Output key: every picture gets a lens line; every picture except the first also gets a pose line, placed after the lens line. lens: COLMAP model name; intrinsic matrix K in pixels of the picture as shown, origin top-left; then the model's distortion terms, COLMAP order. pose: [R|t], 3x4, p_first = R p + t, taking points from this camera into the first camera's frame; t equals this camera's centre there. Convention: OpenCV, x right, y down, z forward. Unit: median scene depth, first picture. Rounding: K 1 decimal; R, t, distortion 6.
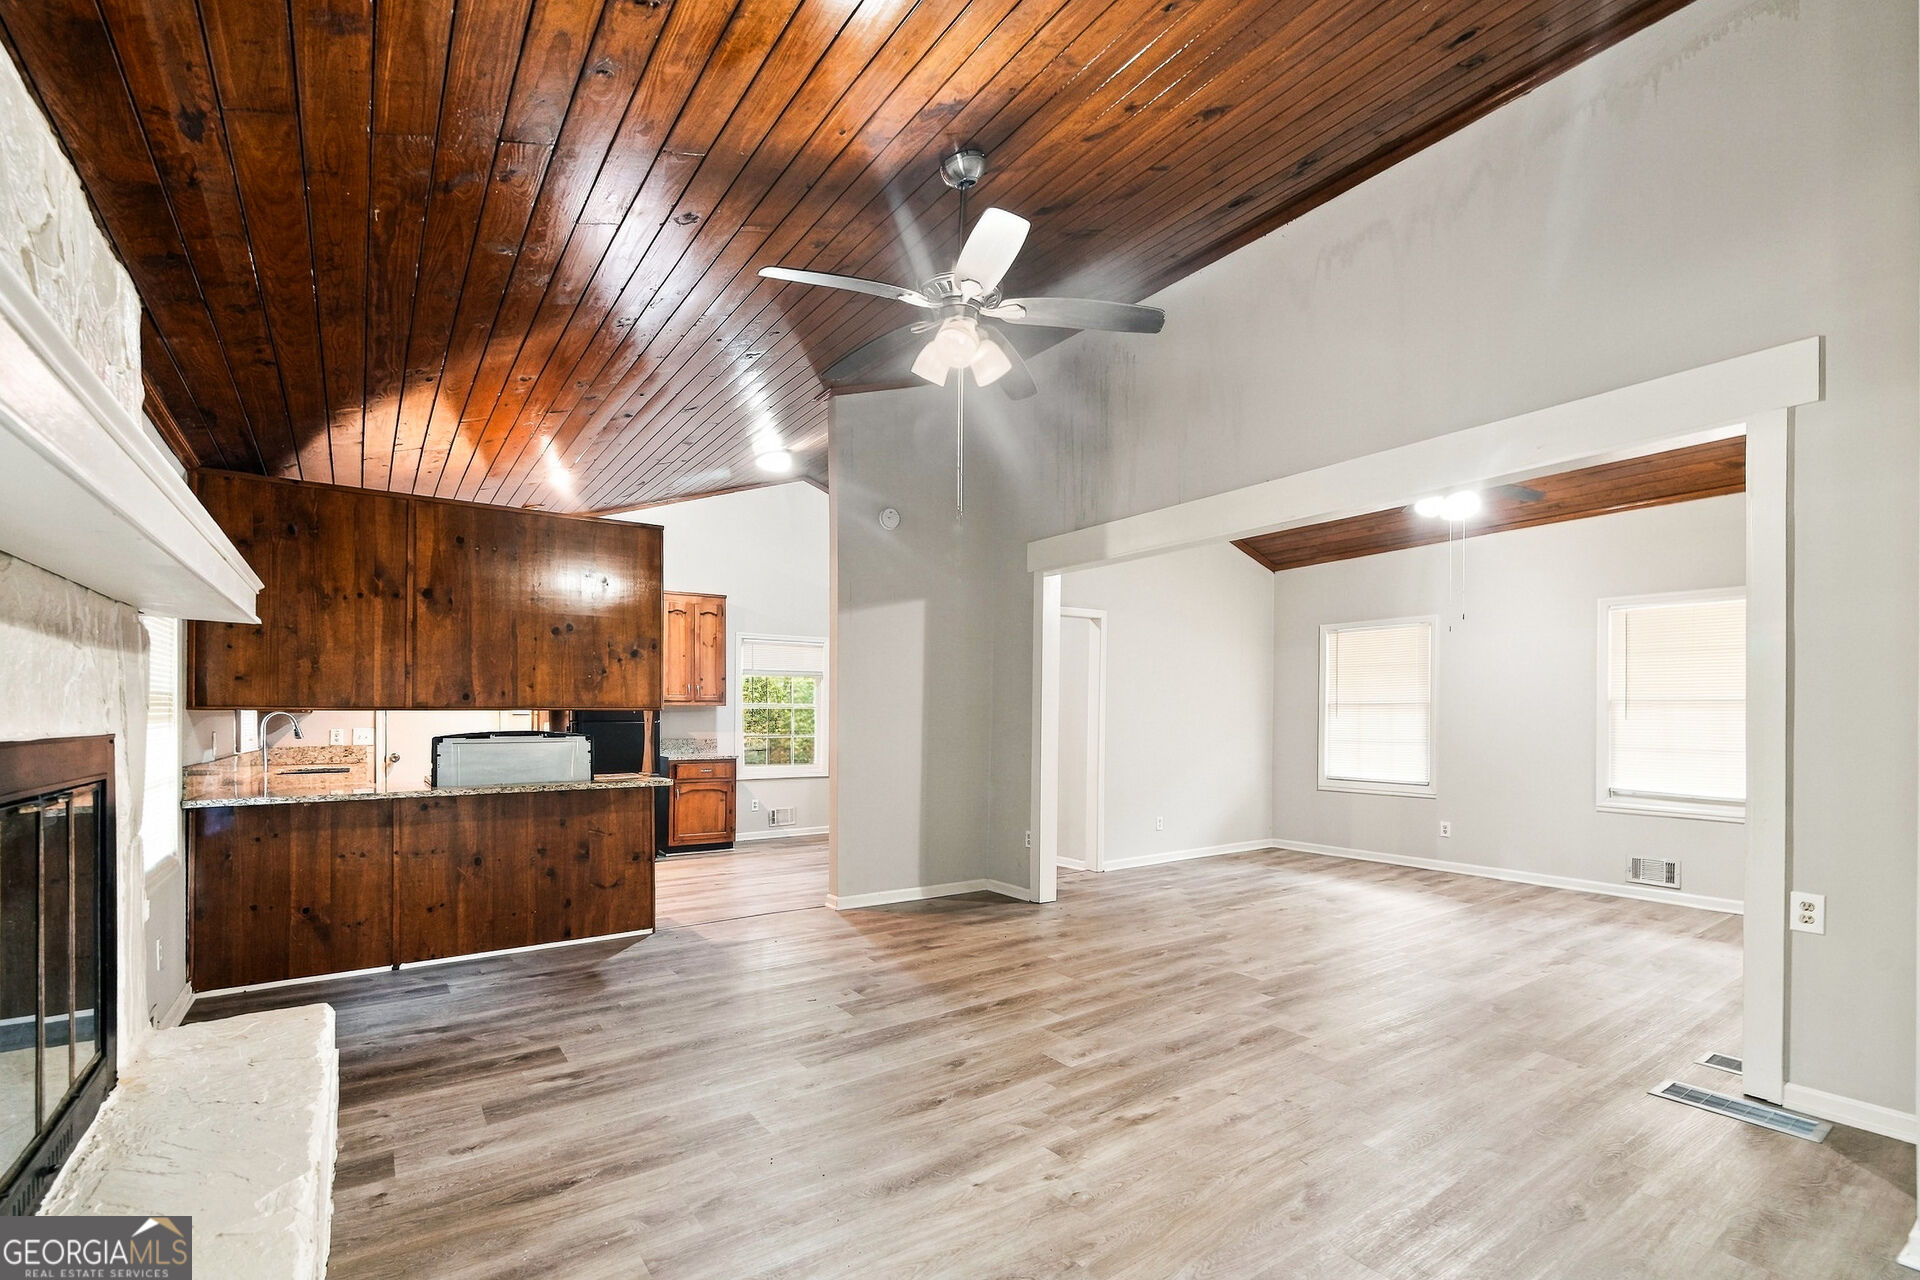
lens RADIAL K [[845.0, 0, 950.8], [0, 845.0, 717.4], [0, 0, 1]] dist [-0.000011, 0.000071]
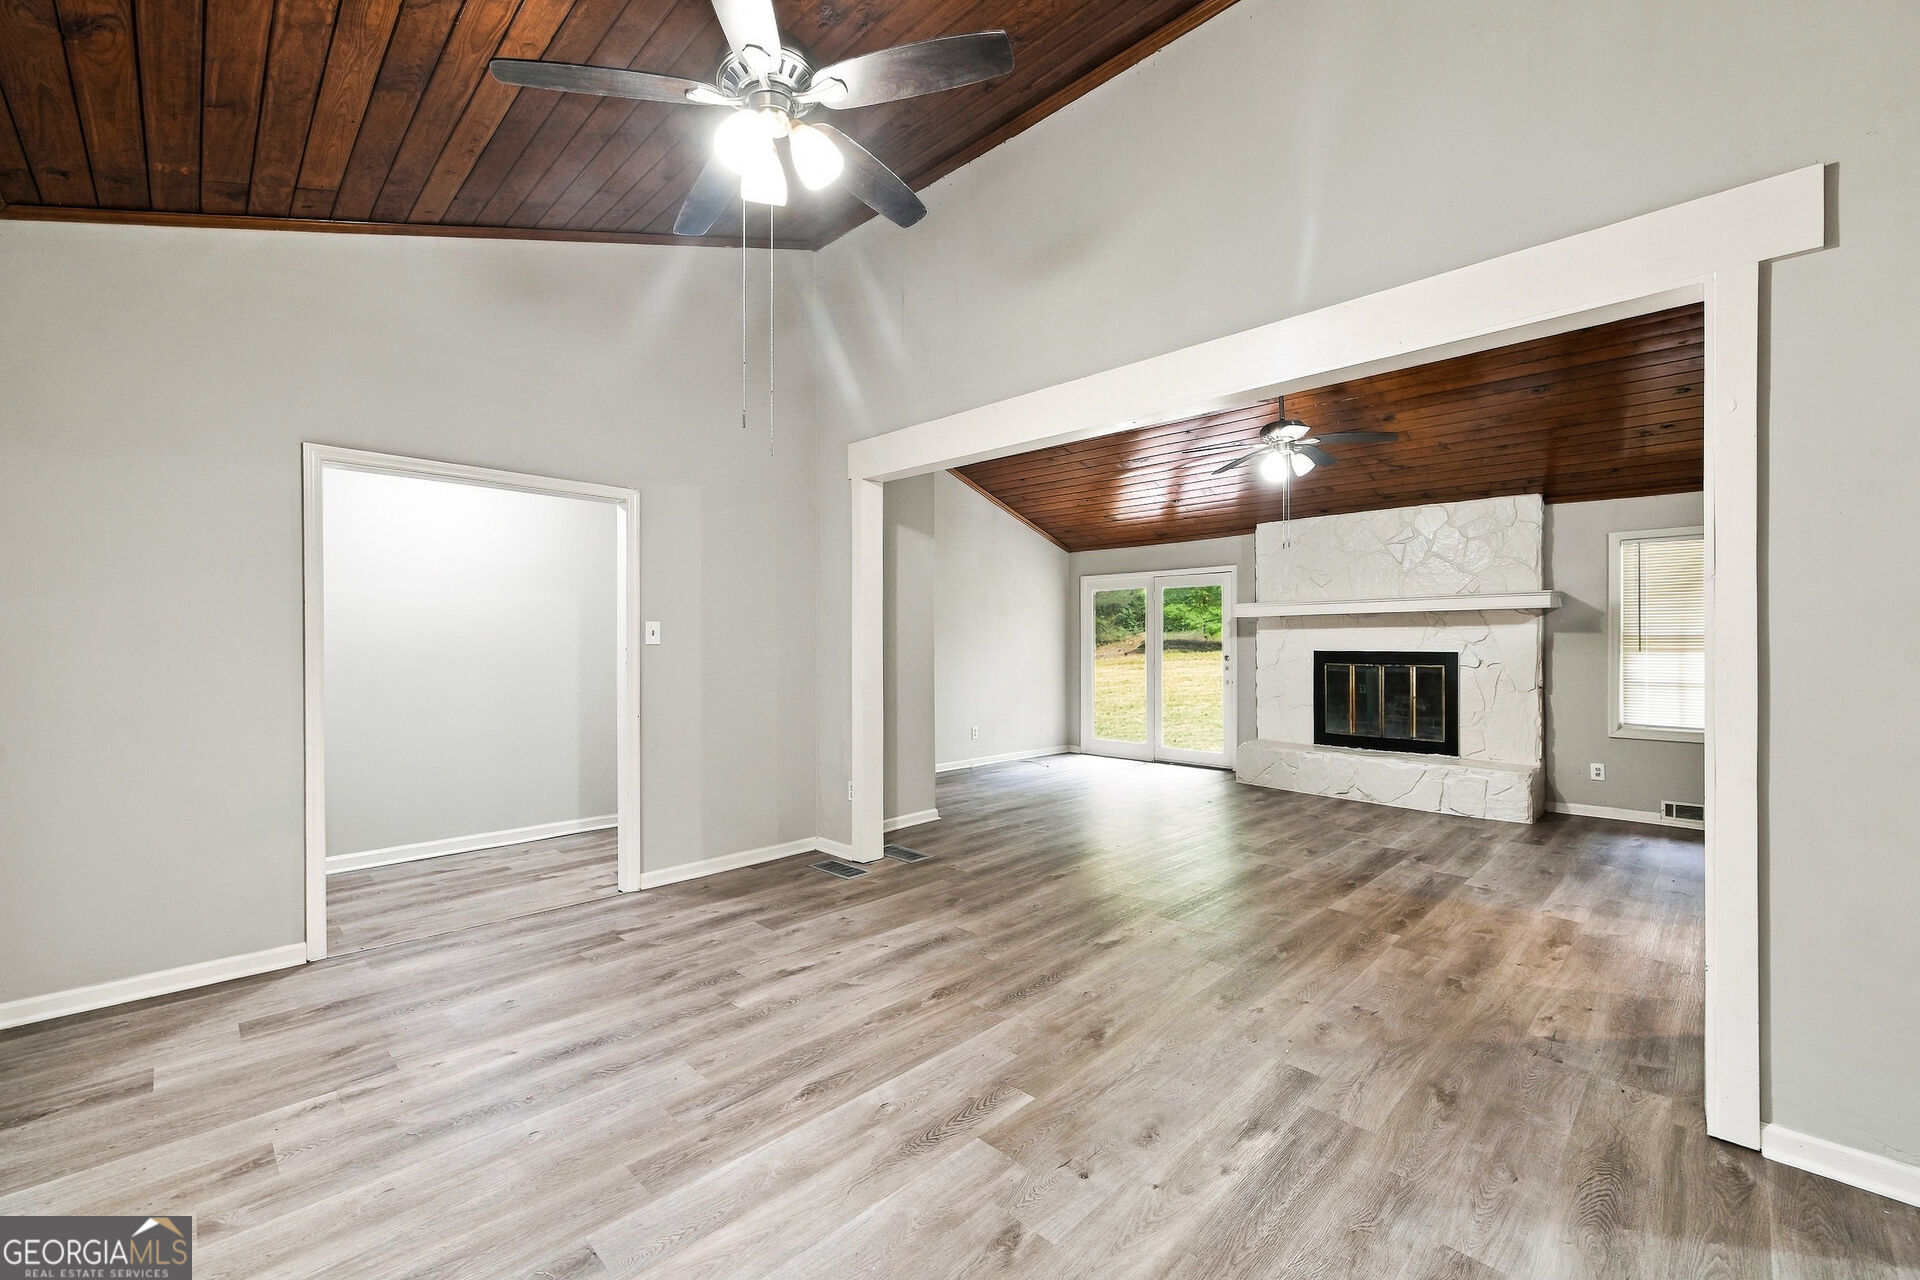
lens RADIAL K [[771.2, 0, 956.1], [0, 771.2, 633.6], [0, 0, 1]] dist [-0.000787, -0.000049]
pose [[-0.985724, -0.004074, -0.168323, 0.780194], [-0.002877, 0.999969, -0.007355, -0.011950], [0.168347, -0.006766, -0.985705, 1.932493]]
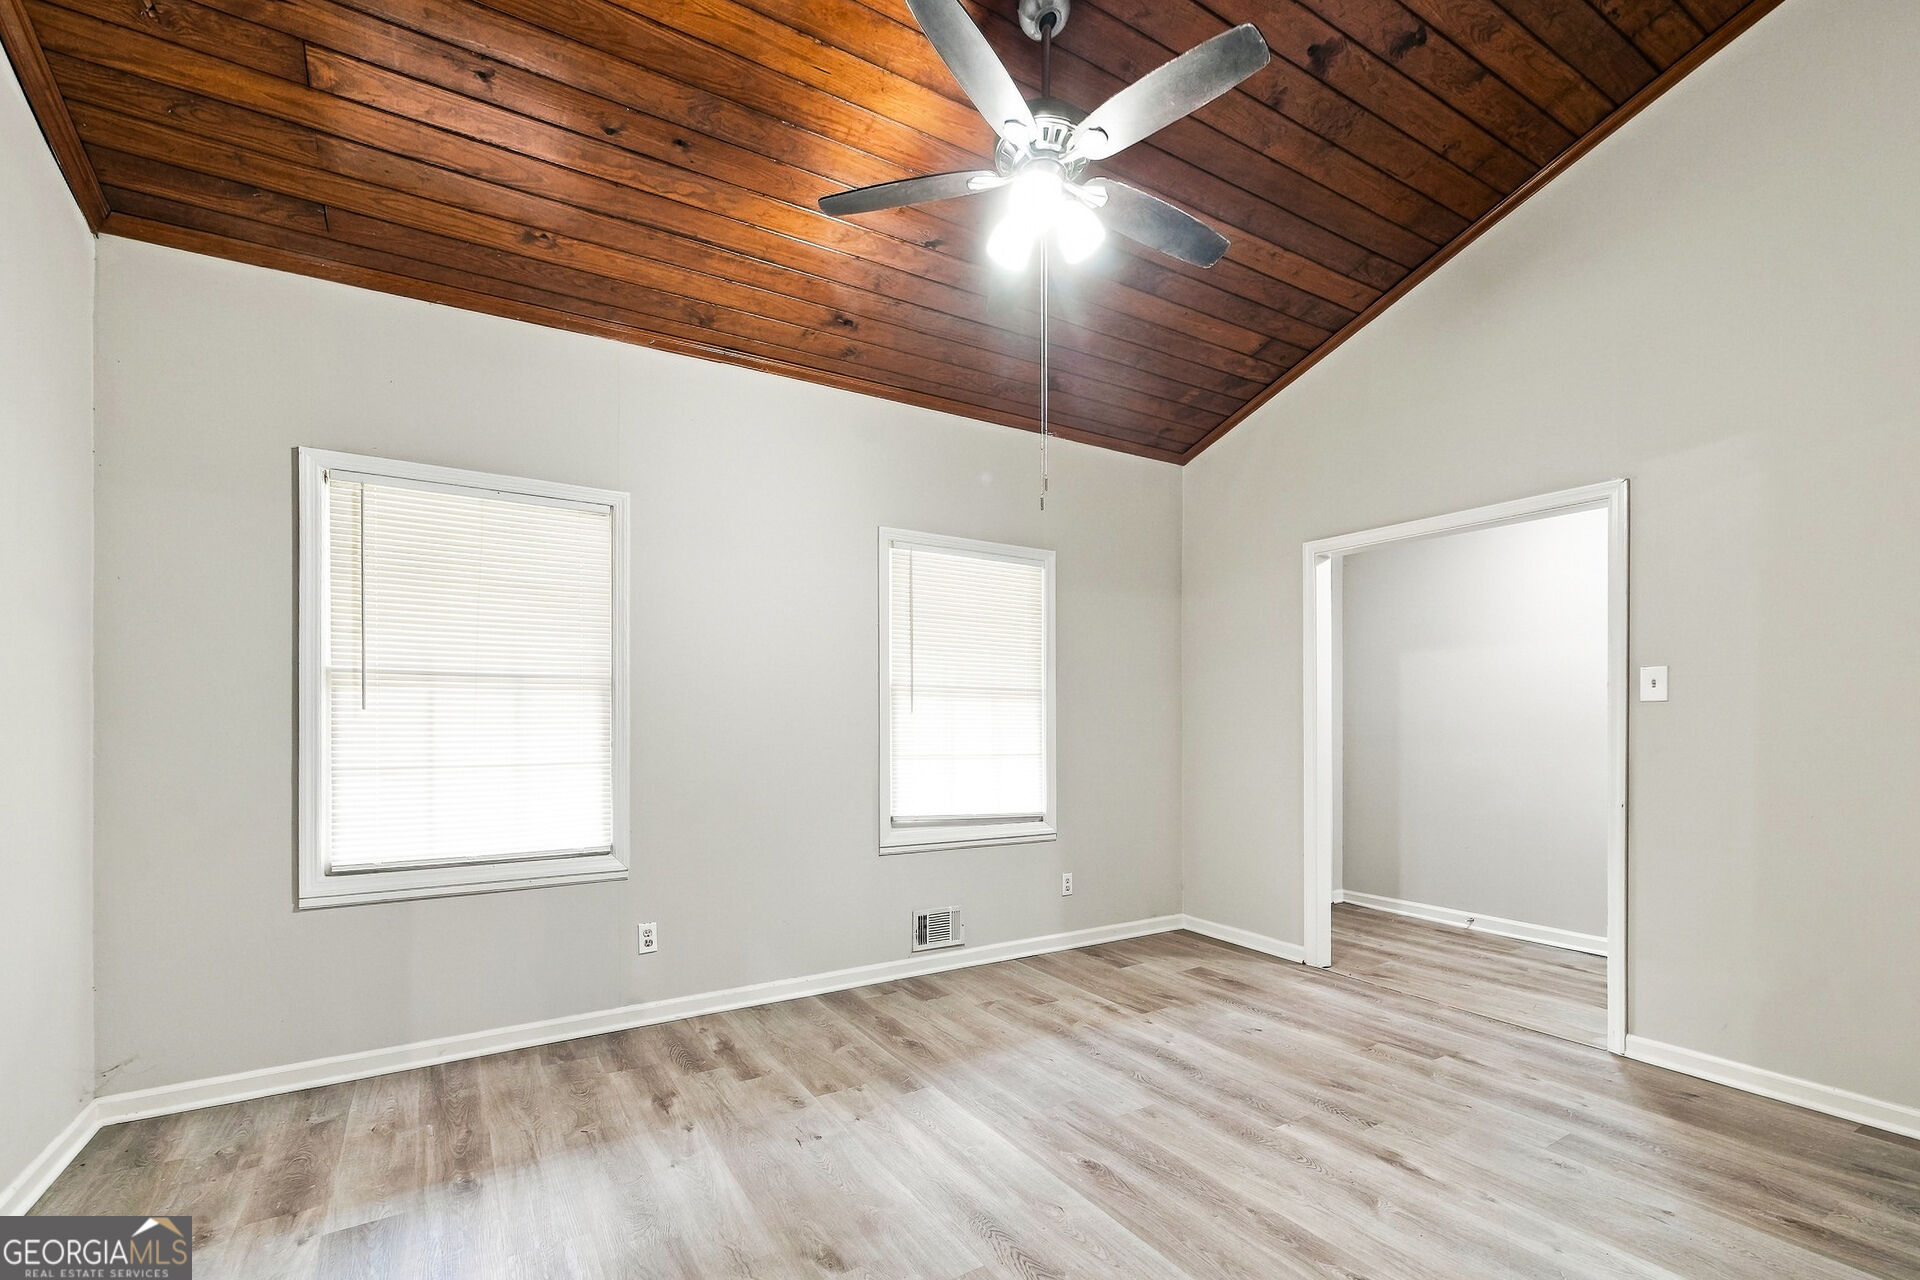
lens RADIAL K [[845.0, 0, 950.8], [0, 845.0, 717.4], [0, 0, 1]] dist [-0.000011, 0.000071]
pose [[0.065011, 0.004540, 0.997874, 0.192253], [0.003202, 0.999984, -0.004759, 0.013621], [-0.997879, 0.003505, 0.064995, 1.405619]]
